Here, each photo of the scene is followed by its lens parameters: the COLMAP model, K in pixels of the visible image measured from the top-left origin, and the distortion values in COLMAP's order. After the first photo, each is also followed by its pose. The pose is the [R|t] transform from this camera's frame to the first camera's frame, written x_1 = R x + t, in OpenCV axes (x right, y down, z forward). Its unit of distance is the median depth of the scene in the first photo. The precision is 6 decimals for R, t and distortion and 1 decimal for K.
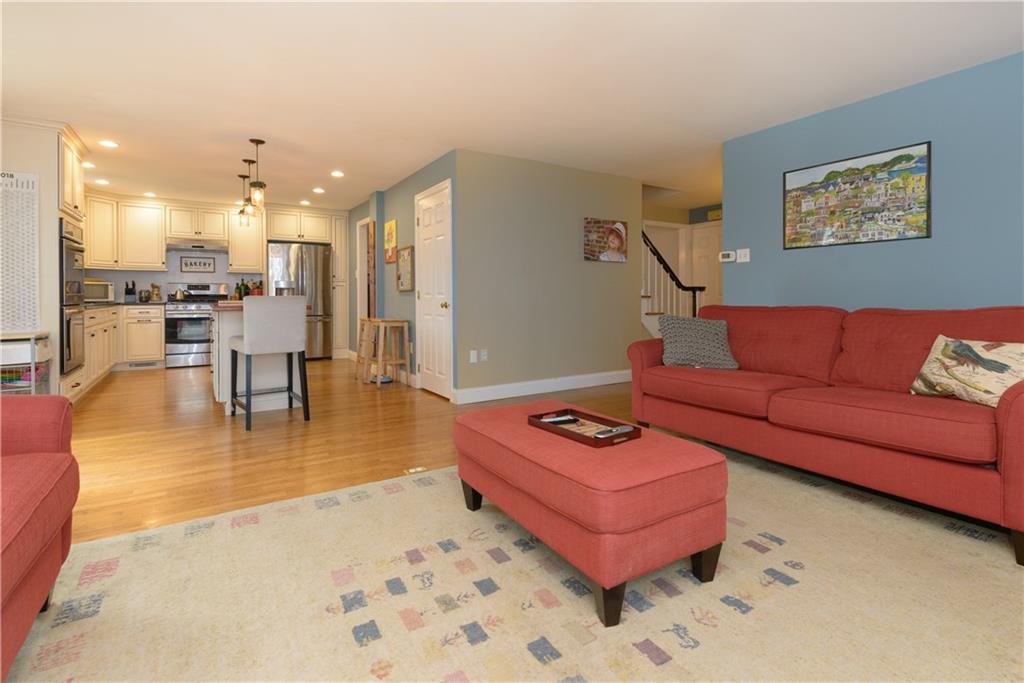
lens RADIAL K [[490.5, 0, 495.7], [0, 490.5, 301.4], [0, 0, 1]] dist [0.037392, 0.000510]
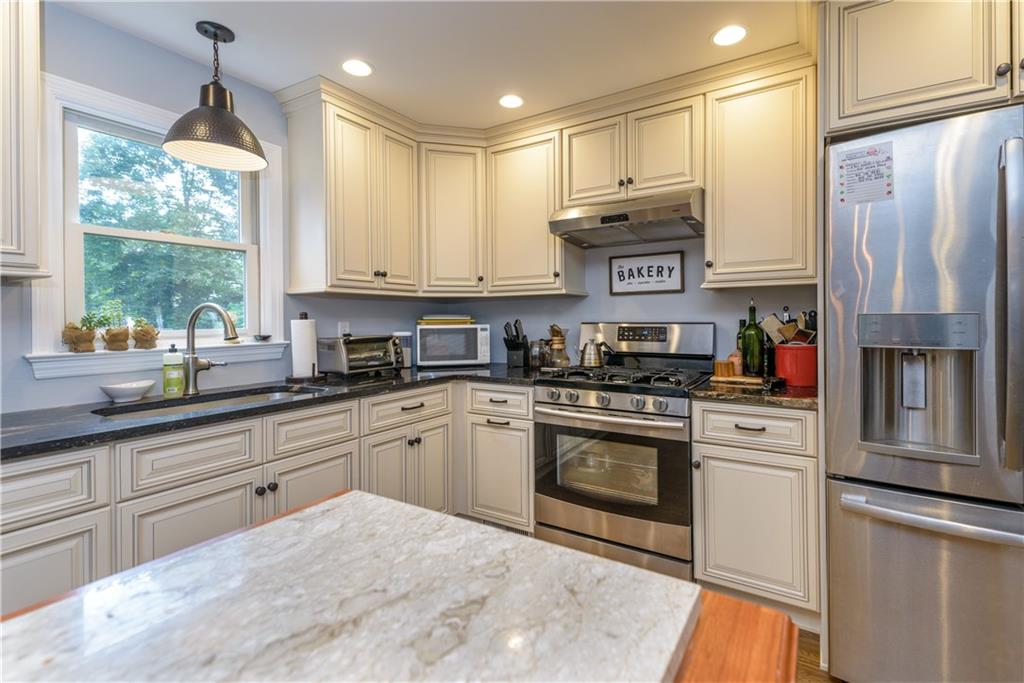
lens RADIAL K [[459.0, 0, 535.6], [0, 459.0, 319.8], [0, 0, 1]] dist [0.019651, -0.008488]
pose [[0.472090, -0.001746, -0.881549, -0.354316], [-0.001042, 0.999996, -0.002539, -0.040403], [0.881550, 0.002118, 0.472086, 0.821599]]
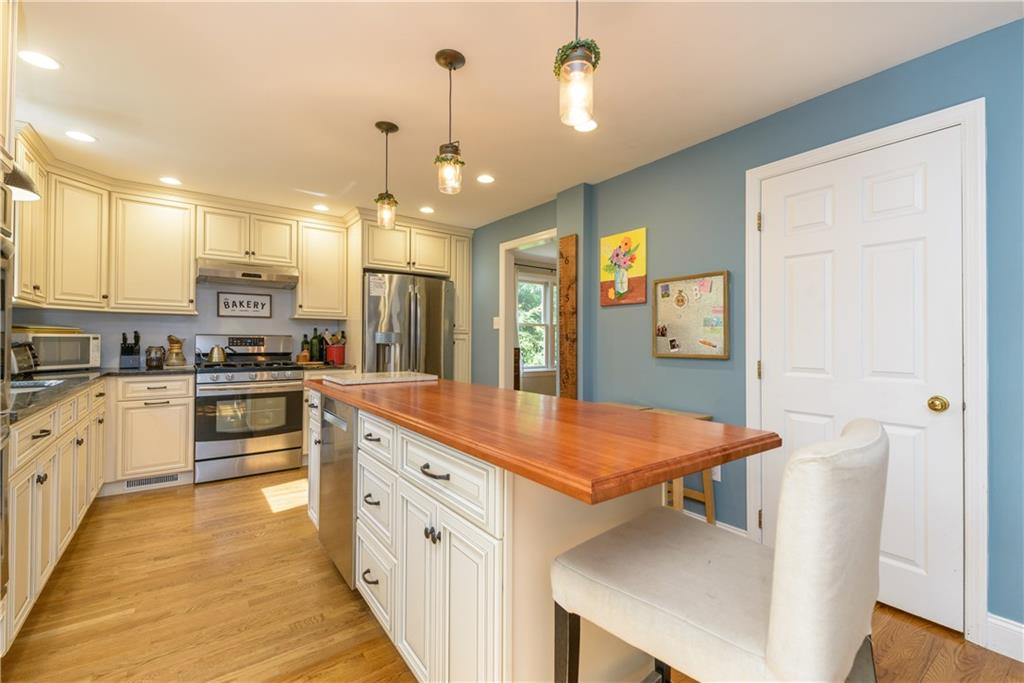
lens RADIAL K [[436.6, 0, 522.5], [0, 436.6, 338.9], [0, 0, 1]] dist [0.015566, -0.004103]
pose [[0.993904, 0.006519, 0.110052, -0.337196], [-0.005105, 0.999901, -0.013124, -0.028007], [-0.110126, 0.012483, 0.993839, 0.445323]]
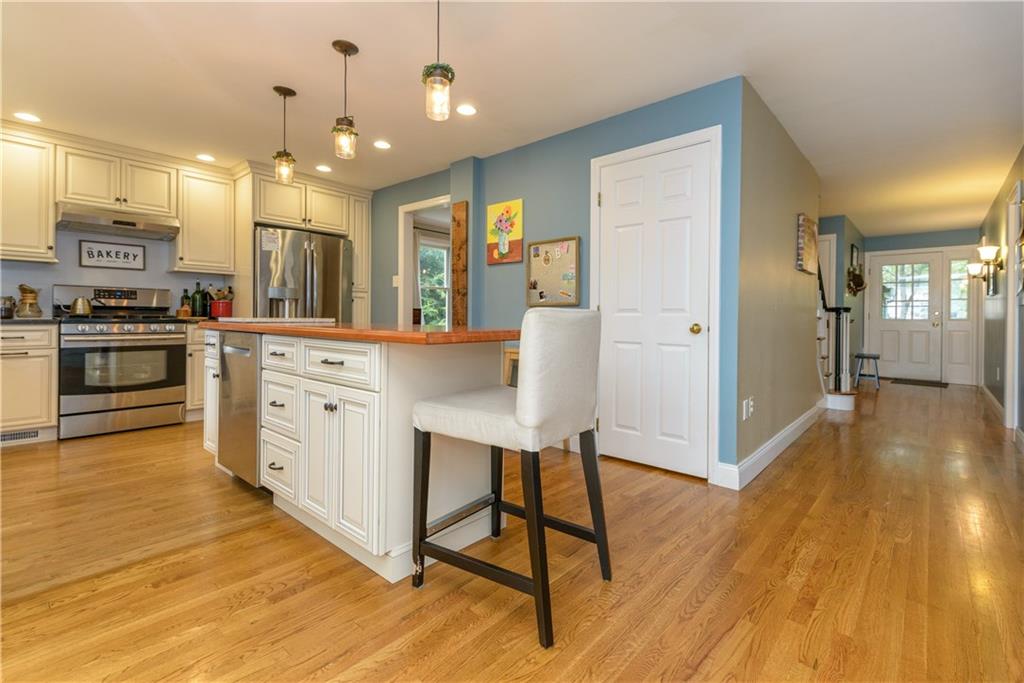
lens RADIAL K [[459.0, 0, 539.2], [0, 459.0, 320.6], [0, 0, 1]] dist [0.019651, -0.008488]
pose [[0.944265, 0.008161, 0.329085, -0.328190], [-0.007983, 0.999966, -0.001891, -0.000061], [-0.329089, -0.000841, 0.944299, 0.343086]]
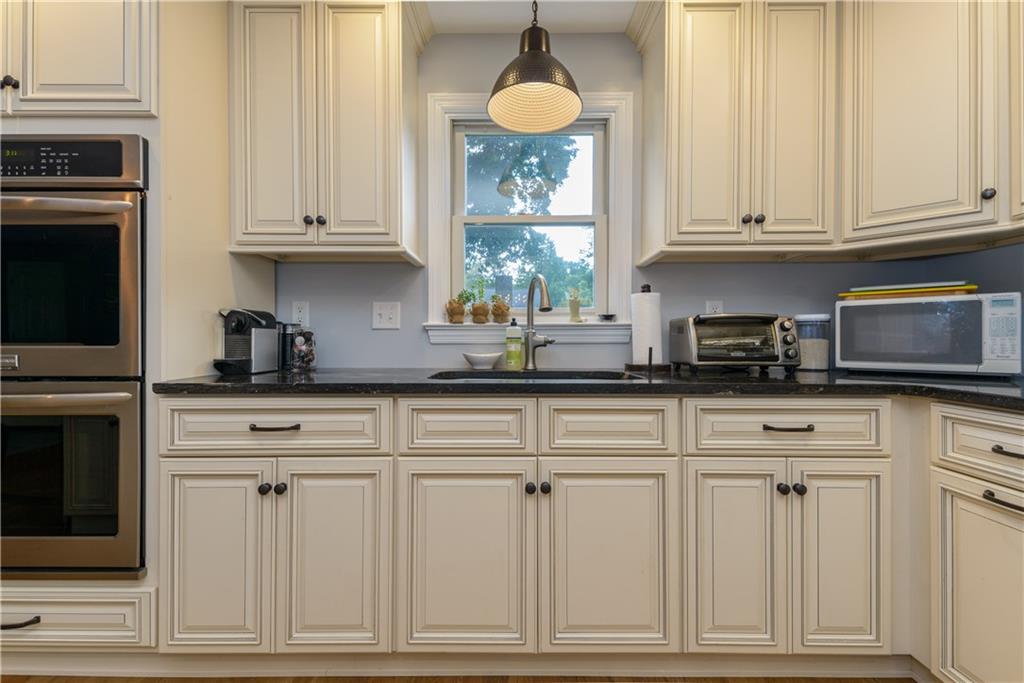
lens RADIAL K [[436.6, 0, 511.2], [0, 436.6, 337.8], [0, 0, 1]] dist [0.015566, -0.004103]
pose [[-0.521337, 0.001829, -0.853349, -0.470476], [-0.007158, 0.999953, 0.006516, -0.016811], [0.853321, 0.009505, -0.521300, 0.896146]]
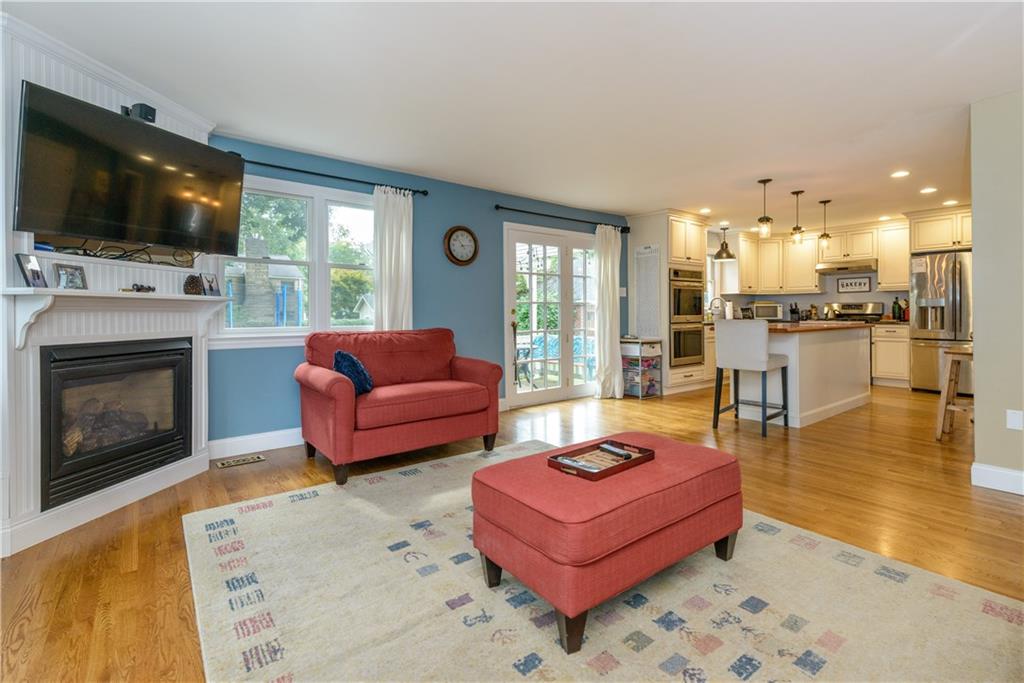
lens RADIAL K [[459.0, 0, 516.6], [0, 459.0, 314.6], [0, 0, 1]] dist [0.019651, -0.008488]
pose [[0.113305, 0.004577, -0.993550, 0.310079], [-0.005005, 0.999979, 0.004036, -0.013141], [0.993548, 0.004516, 0.113326, 0.202658]]
